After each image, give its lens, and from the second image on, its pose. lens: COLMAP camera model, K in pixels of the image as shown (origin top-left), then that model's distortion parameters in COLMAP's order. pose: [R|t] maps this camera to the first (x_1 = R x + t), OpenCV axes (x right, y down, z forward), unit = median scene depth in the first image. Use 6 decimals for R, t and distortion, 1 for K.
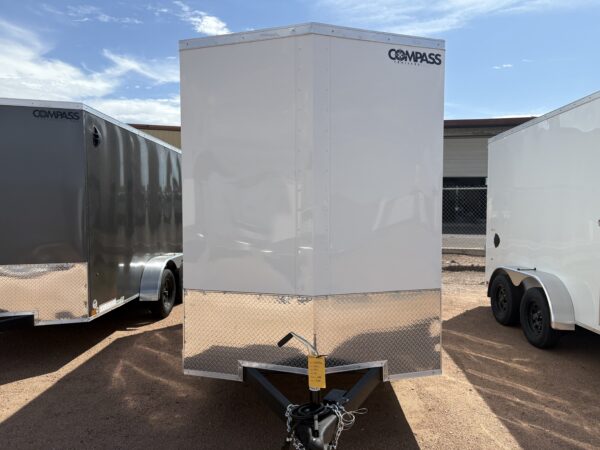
lens RADIAL K [[456.9, 0, 300.0], [0, 456.9, 225.0], [0, 0, 1]] dist [0.019655, -0.013886]
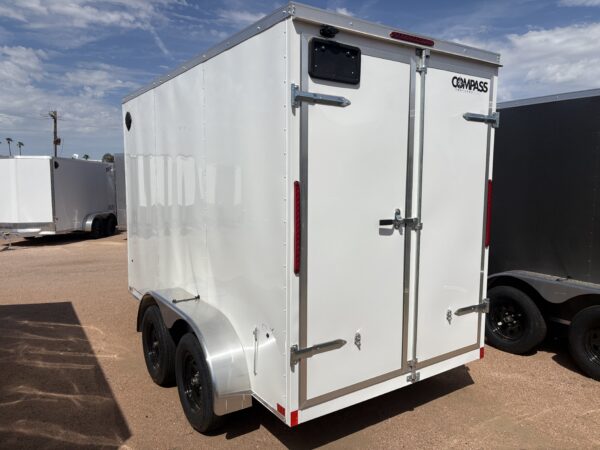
lens RADIAL K [[456.9, 0, 300.0], [0, 456.9, 225.0], [0, 0, 1]] dist [0.019655, -0.013886]
pose [[-0.824469, 0.053866, -0.563337, 0.637586], [-0.023108, 0.991425, 0.128619, -0.142877], [0.565435, 0.119060, -0.816155, 2.391255]]
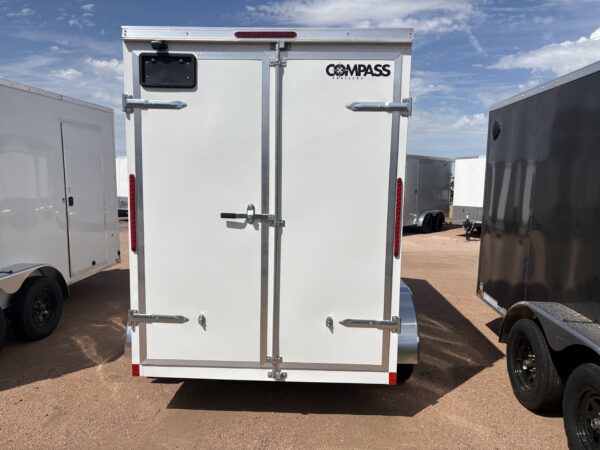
lens RADIAL K [[452.3, 0, 302.1], [0, 452.3, 232.9], [0, 0, 1]] dist [0.025153, -0.000802]
pose [[-0.999305, -0.022504, 0.029717, -0.060285], [-0.017552, 0.987369, 0.157461, -0.150111], [-0.032885, 0.156830, -0.987078, 2.633079]]
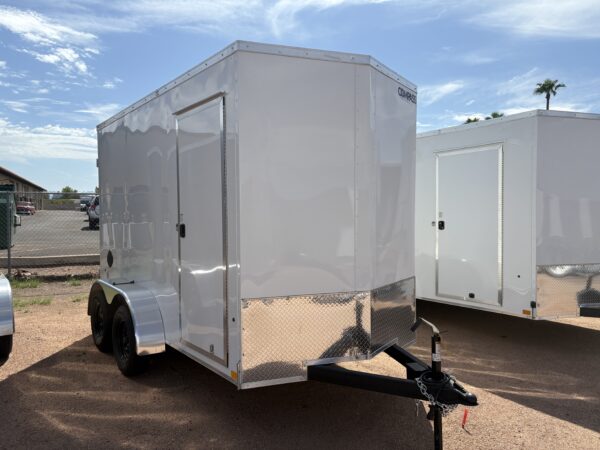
lens RADIAL K [[456.9, 0, 300.0], [0, 456.9, 225.0], [0, 0, 1]] dist [0.019655, -0.013886]
pose [[0.792282, -0.016393, 0.609935, -0.636765], [0.022160, 0.999753, -0.001915, -0.009261], [-0.609753, 0.015033, 0.792449, 0.146549]]
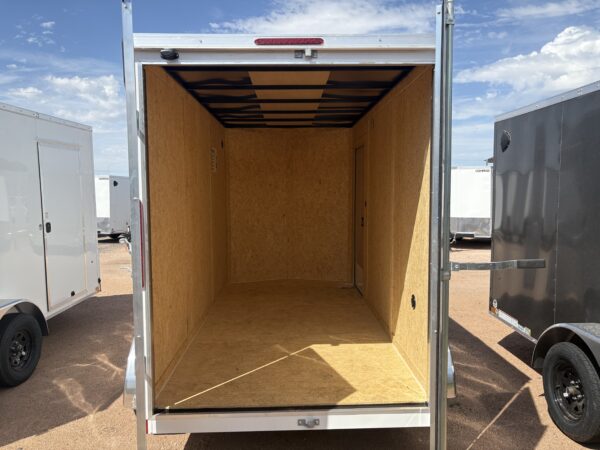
lens RADIAL K [[456.9, 0, 300.0], [0, 456.9, 225.0], [0, 0, 1]] dist [0.019655, -0.013886]
pose [[-0.999493, 0.009767, -0.030302, 0.035967], [0.006347, 0.993803, 0.110973, -0.158825], [0.031198, 0.110724, -0.993361, 2.550768]]
